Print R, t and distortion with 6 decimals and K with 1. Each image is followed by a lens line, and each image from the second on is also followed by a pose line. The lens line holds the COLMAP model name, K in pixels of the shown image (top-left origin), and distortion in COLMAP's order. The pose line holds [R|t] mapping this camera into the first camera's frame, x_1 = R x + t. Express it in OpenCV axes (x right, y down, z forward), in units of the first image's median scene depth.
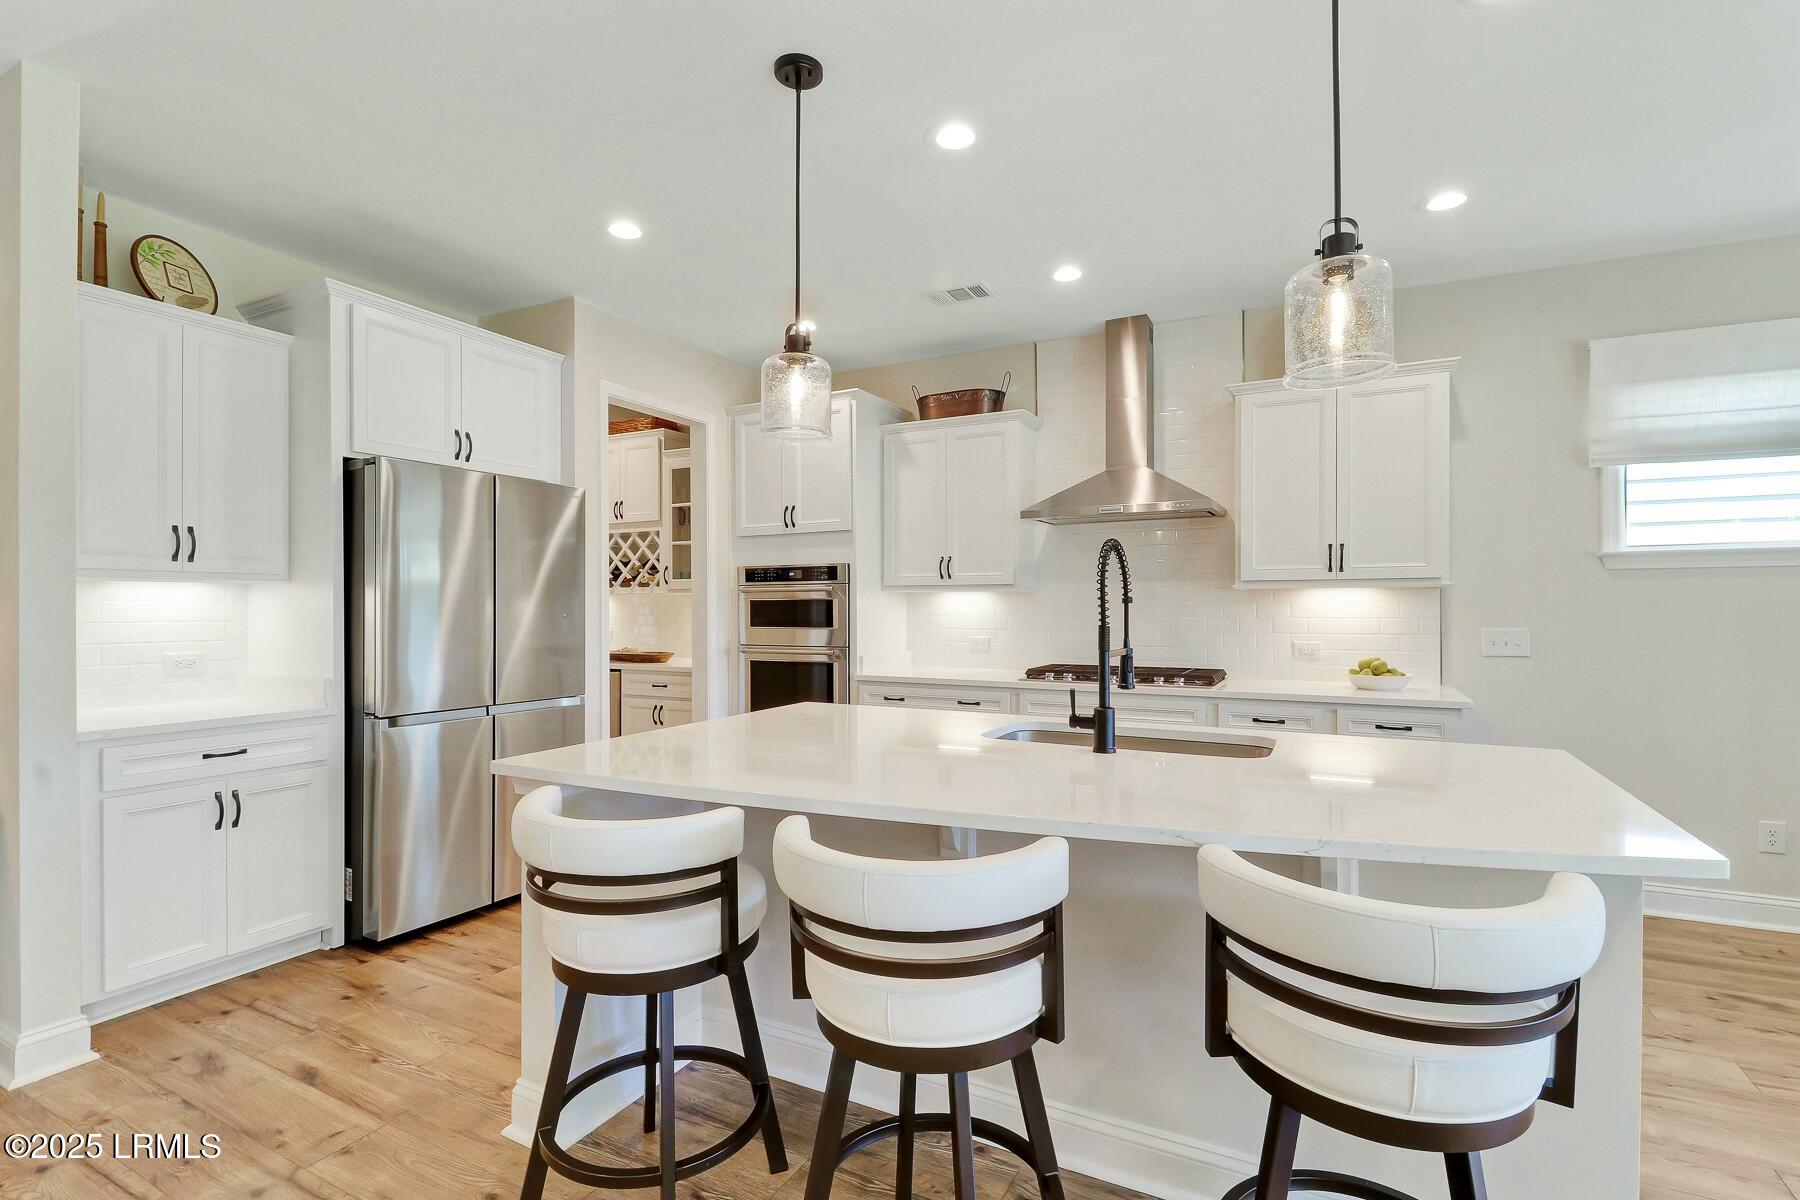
lens RADIAL K [[848.1, 0, 891.1], [0, 848.1, 595.7], [0, 0, 1]] dist [0.003599, -0.001628]
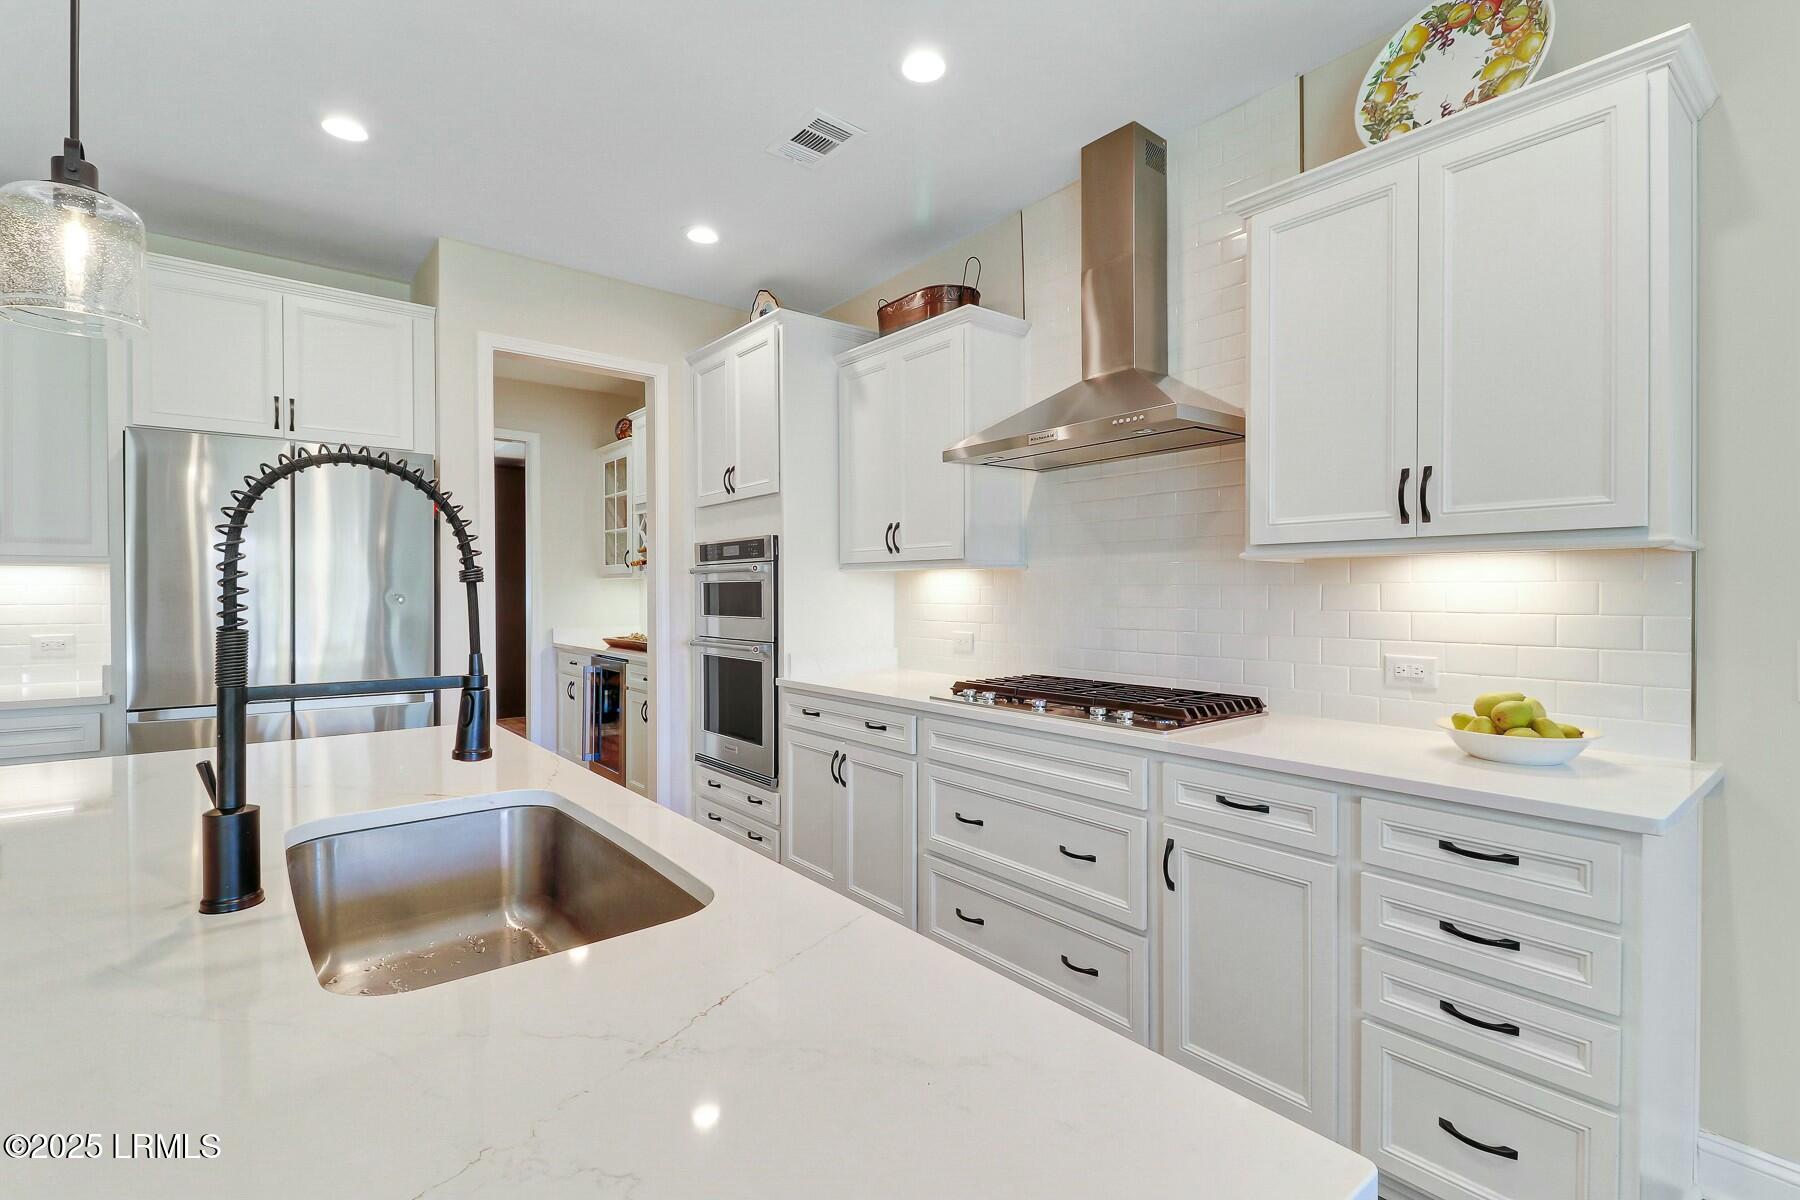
lens RADIAL K [[824.2, 0, 903.0], [0, 824.2, 601.5], [0, 0, 1]] dist [-0.001553, -0.004041]
pose [[0.920851, 0.005940, -0.389870, 0.403575], [0.003931, 0.999692, 0.024515, 0.005301], [0.389895, -0.024107, 0.920544, 0.395282]]
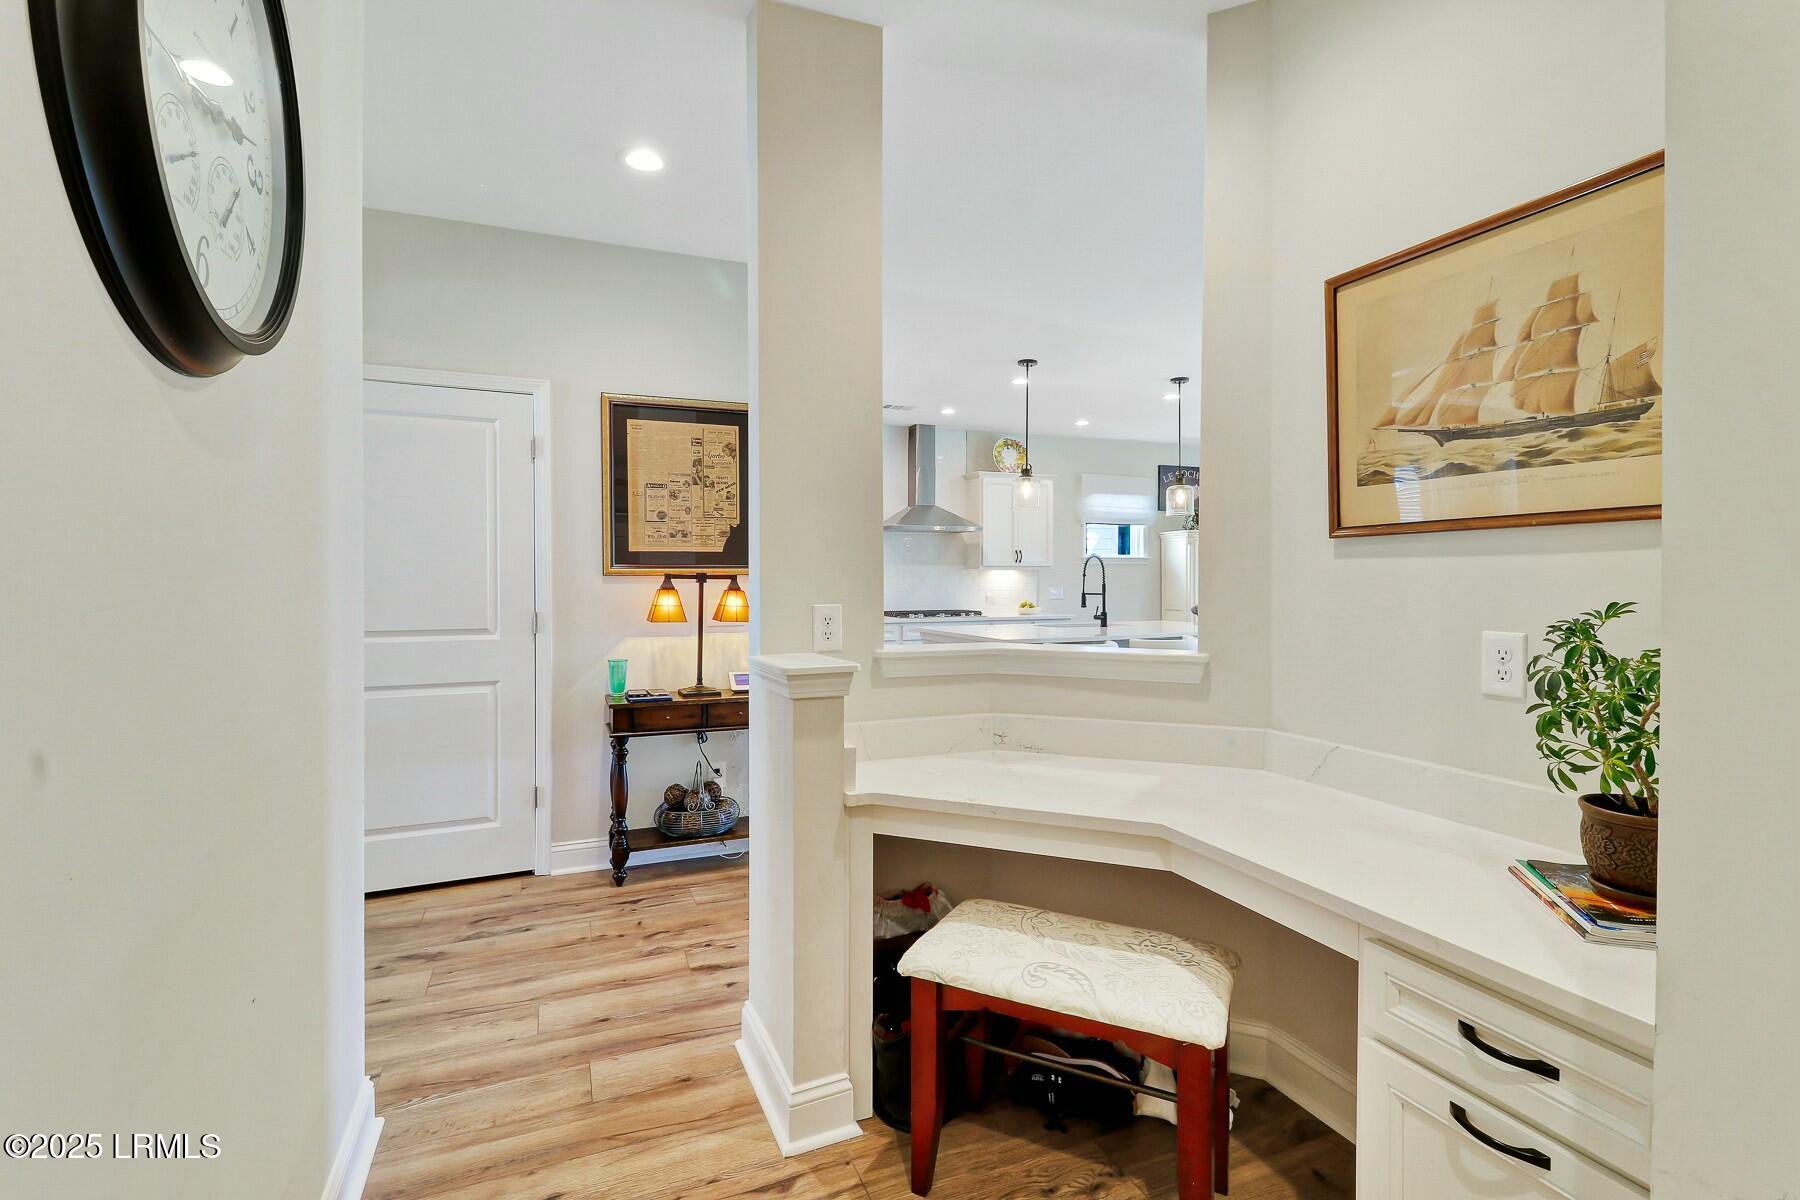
lens RADIAL K [[824.2, 0, 911.1], [0, 824.2, 592.1], [0, 0, 1]] dist [-0.001553, -0.004041]
pose [[0.645102, -0.012104, 0.764001, -1.244189], [0.001766, 0.999895, 0.014350, 0.016855], [-0.764094, -0.007908, 0.645056, -0.186816]]
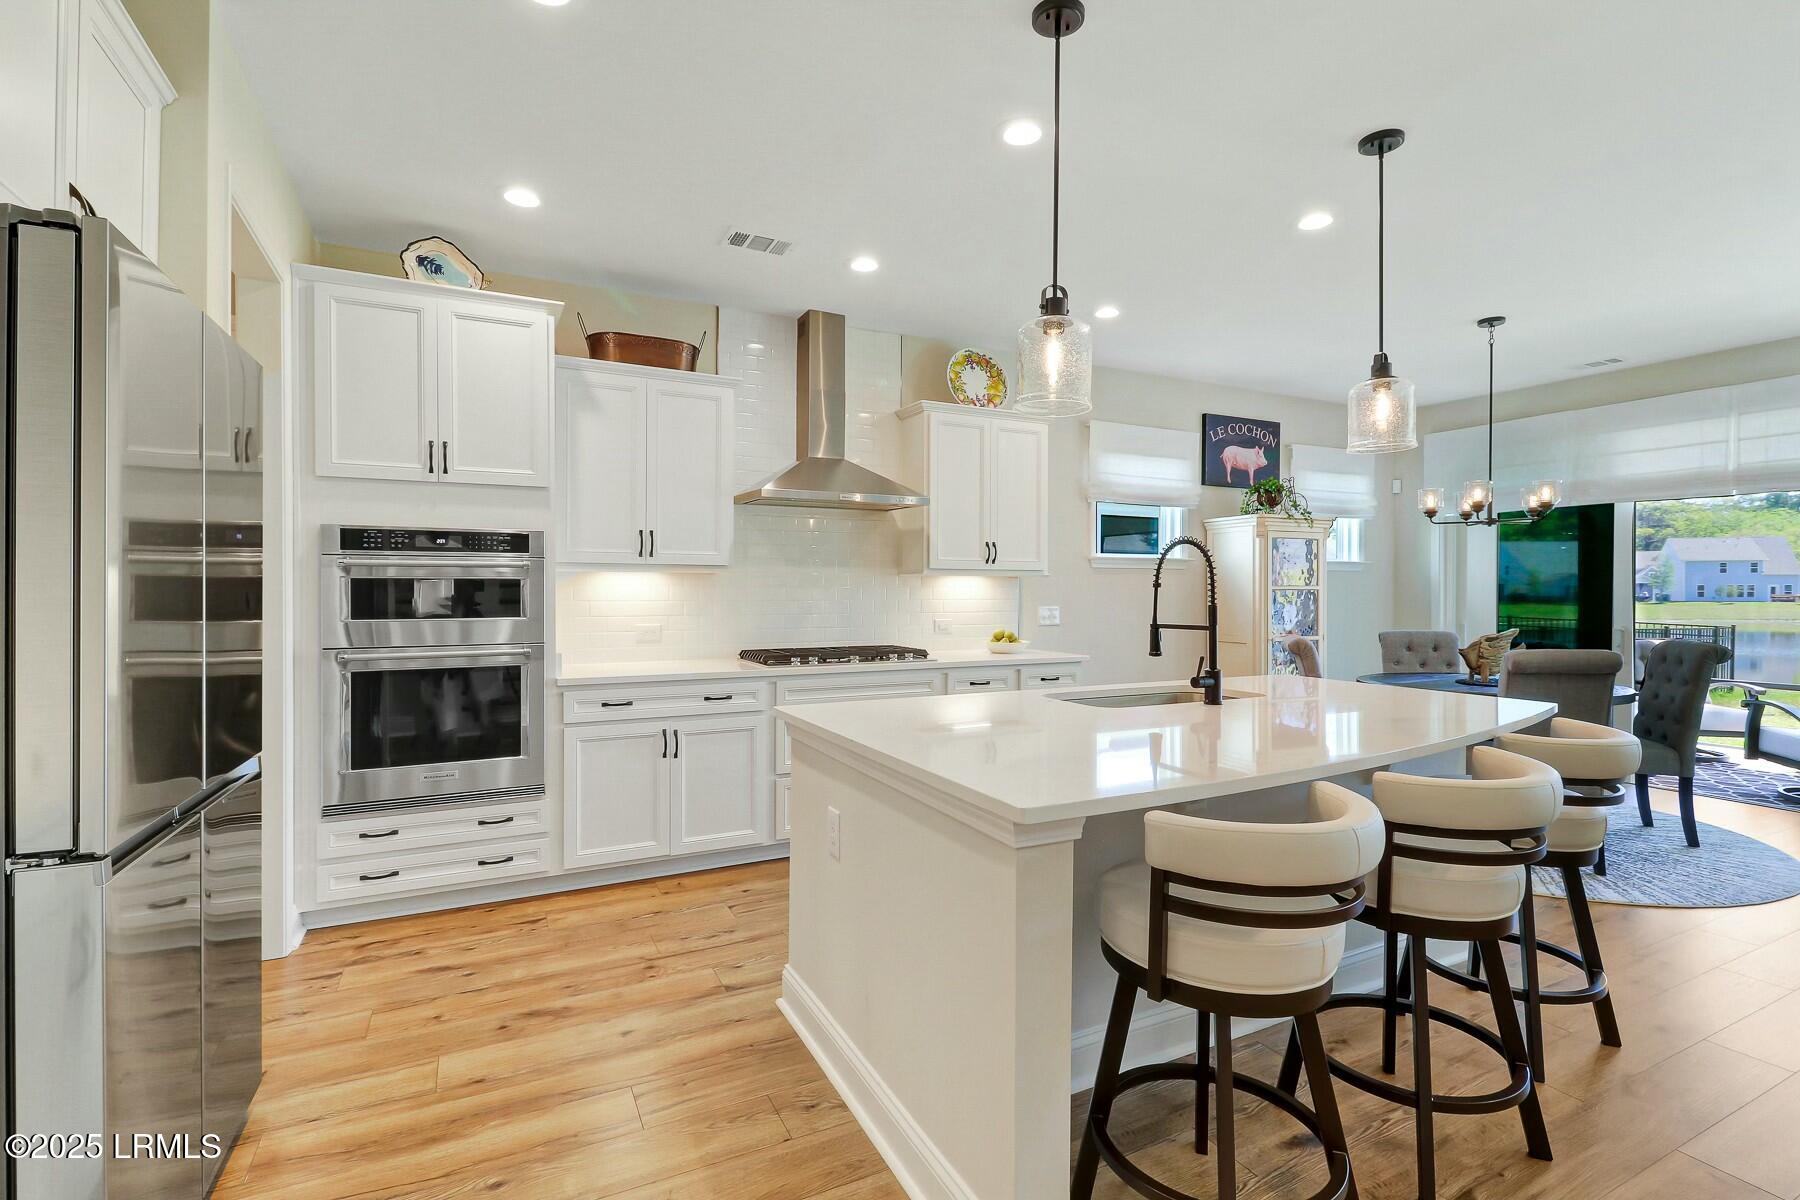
lens RADIAL K [[824.2, 0, 902.4], [0, 824.2, 590.7], [0, 0, 1]] dist [-0.001553, -0.004041]
pose [[0.574600, 0.004373, 0.818423, -0.528077], [-0.009444, 0.999955, 0.001288, 0.012186], [-0.818380, -0.008469, 0.574615, 0.366830]]
